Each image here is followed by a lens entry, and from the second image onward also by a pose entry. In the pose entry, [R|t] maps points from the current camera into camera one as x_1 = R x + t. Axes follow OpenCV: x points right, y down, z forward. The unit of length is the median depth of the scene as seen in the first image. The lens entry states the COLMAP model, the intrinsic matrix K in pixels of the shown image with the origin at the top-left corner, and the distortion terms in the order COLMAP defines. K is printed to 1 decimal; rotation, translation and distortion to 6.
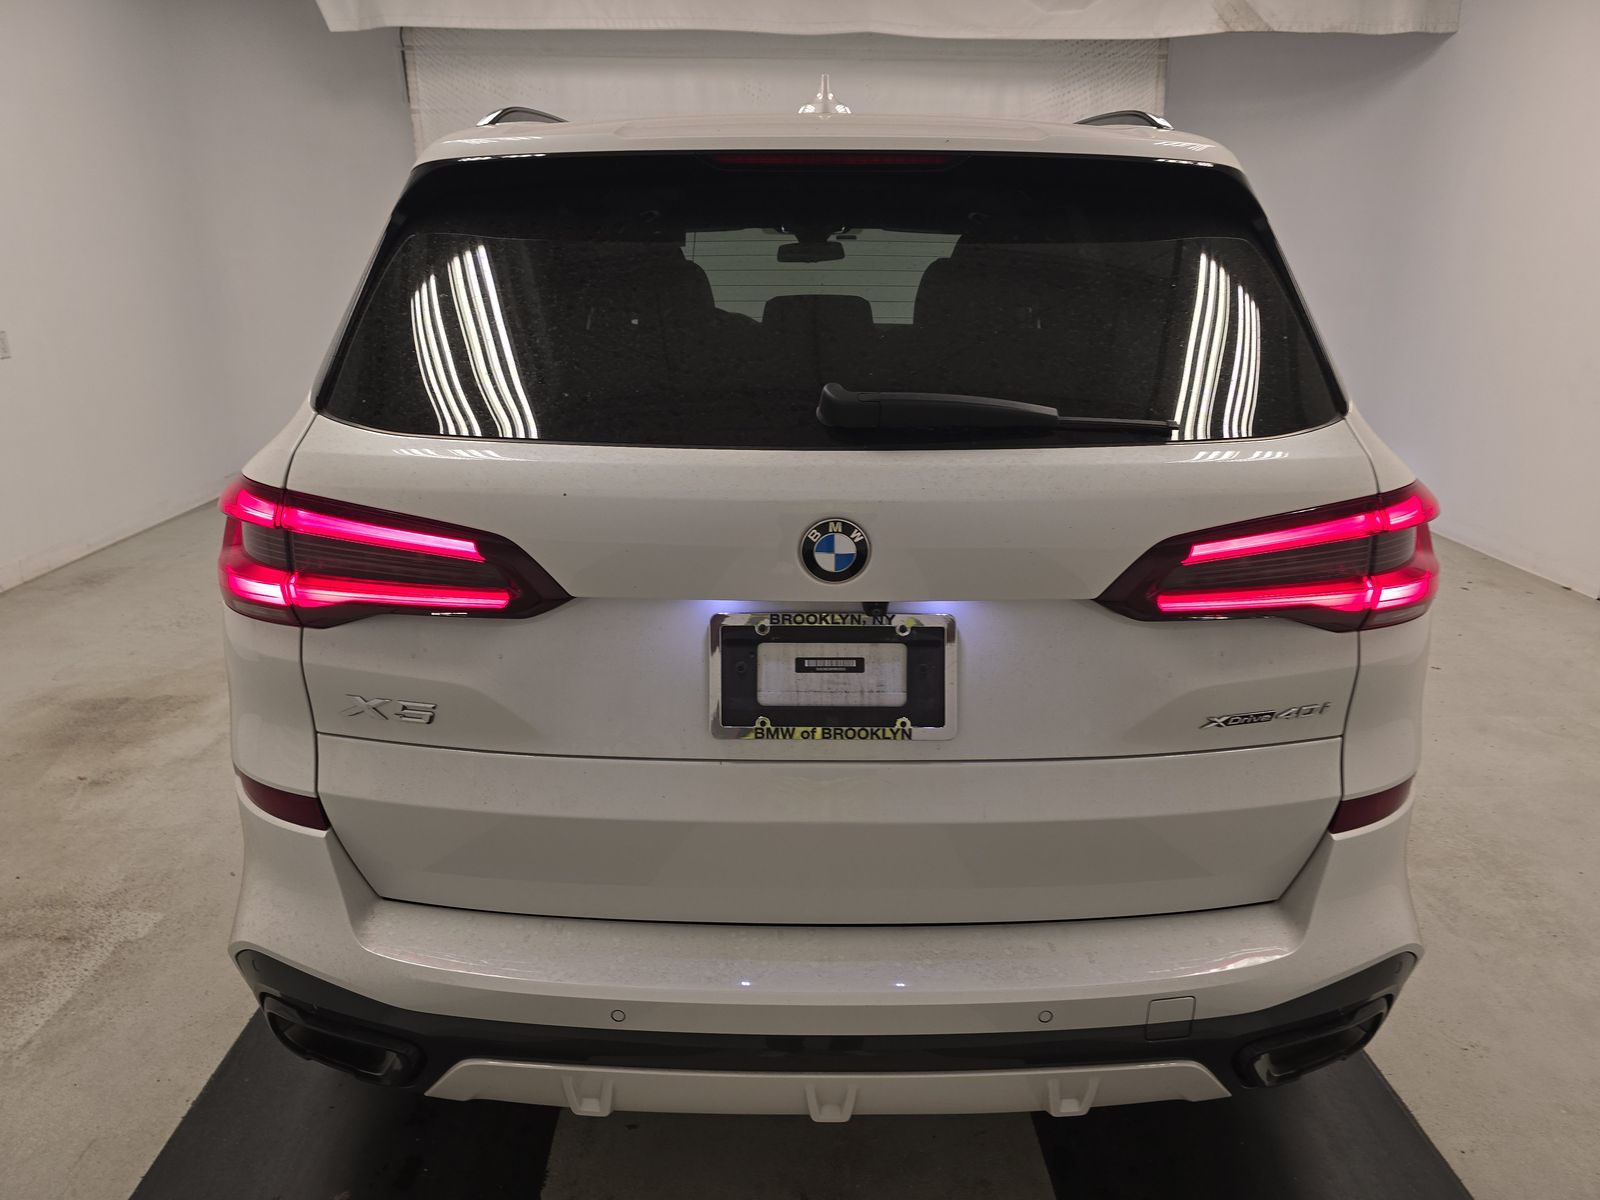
lens RADIAL K [[1058.4, 0, 798.9], [0, 1058.4, 589.7], [0, 0, 1]] dist [0.005193, -0.010025]
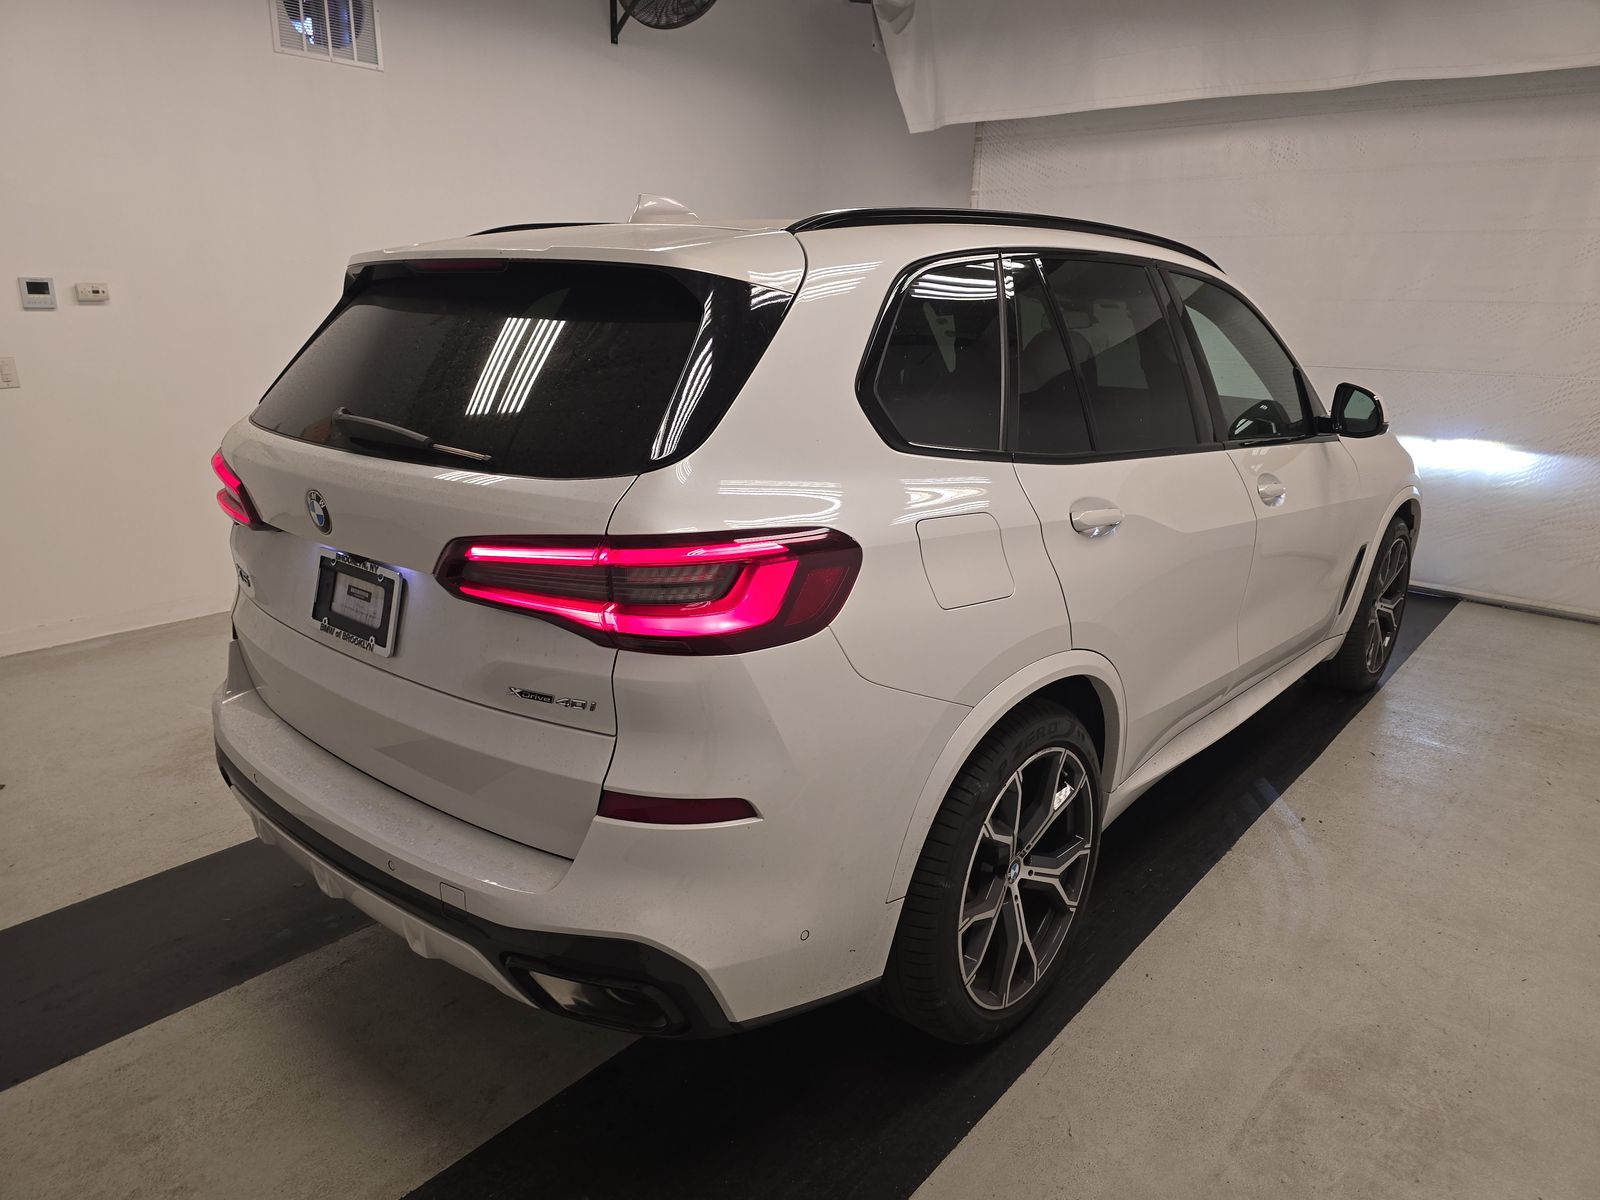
lens RADIAL K [[1058.4, 0, 794.8], [0, 1058.4, 611.2], [0, 0, 1]] dist [0.005193, -0.010025]
pose [[0.763390, 0.181097, -0.620032, 1.367845], [-0.203252, 0.978481, 0.035546, -0.080250], [0.613127, 0.098887, 0.783771, 0.183647]]
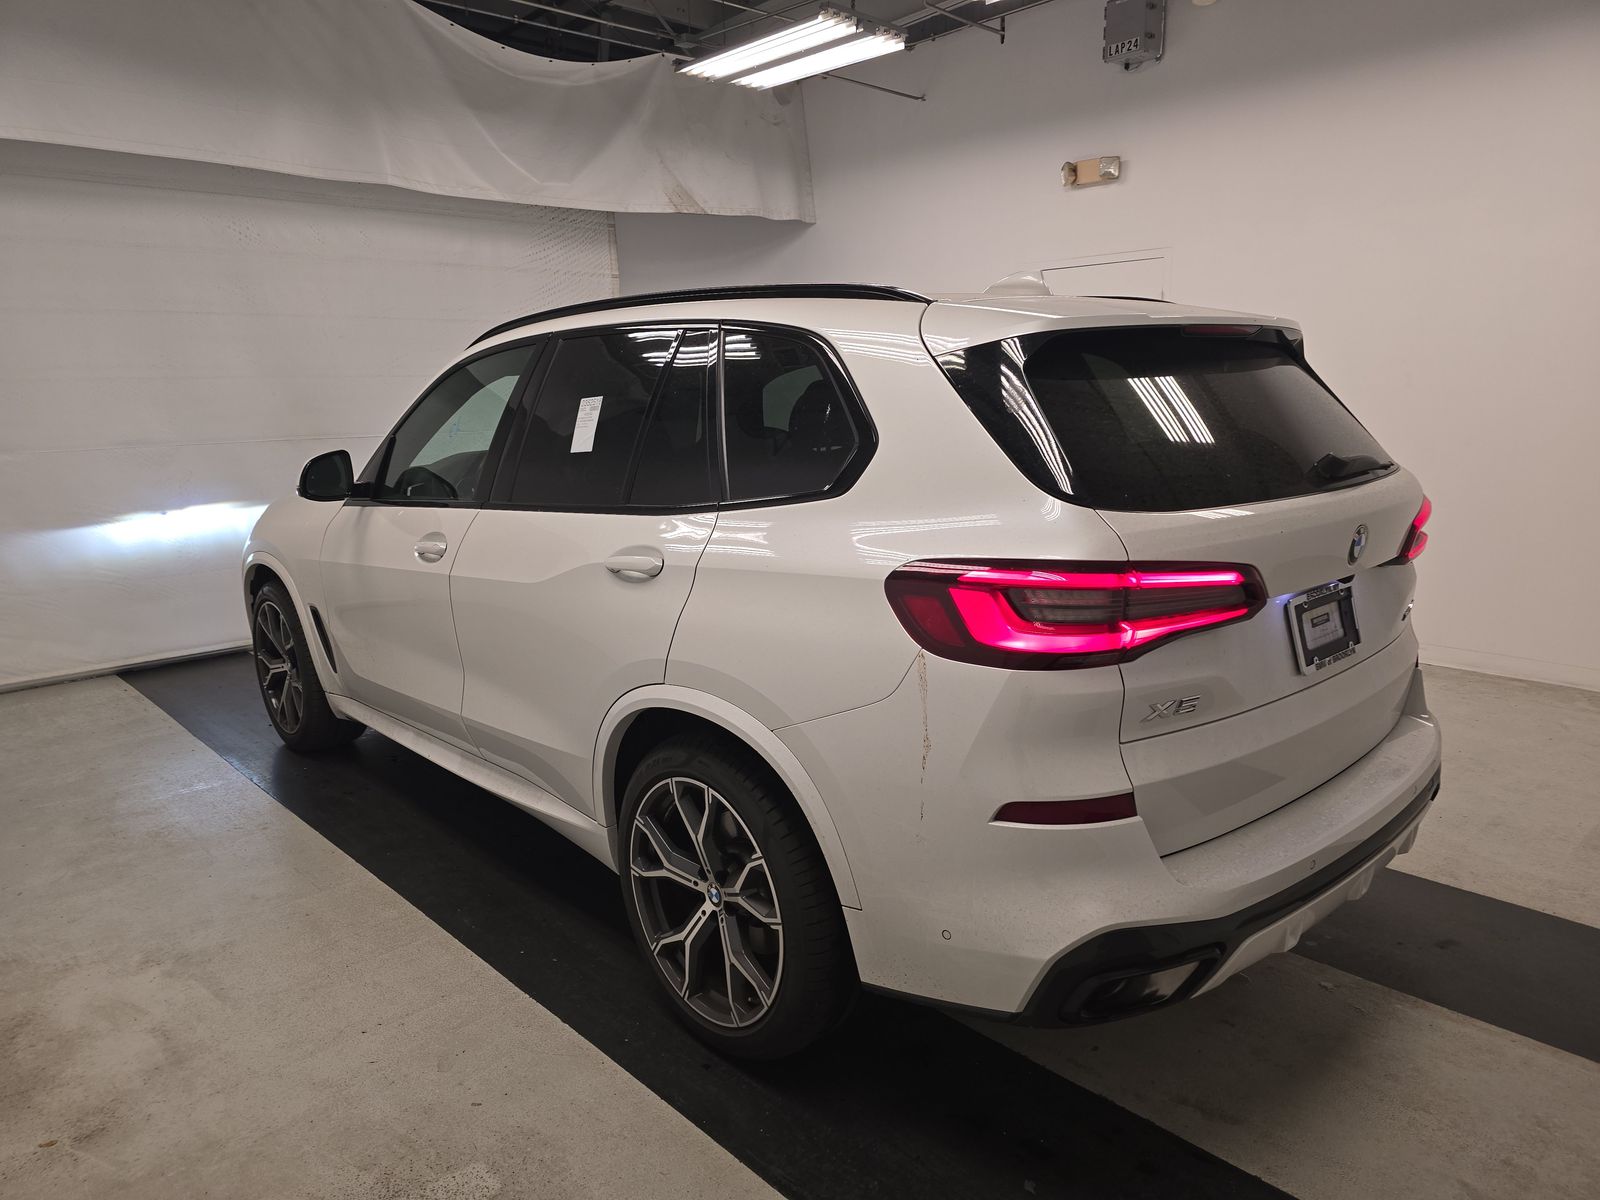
lens RADIAL K [[1058.4, 0, 800.5], [0, 1058.4, 596.4], [0, 0, 1]] dist [0.005193, -0.010025]
pose [[0.744013, -0.149566, 0.651210, -1.591351], [0.222633, 0.974423, -0.030560, -0.094181], [-0.629984, 0.167718, 0.758282, 0.217759]]
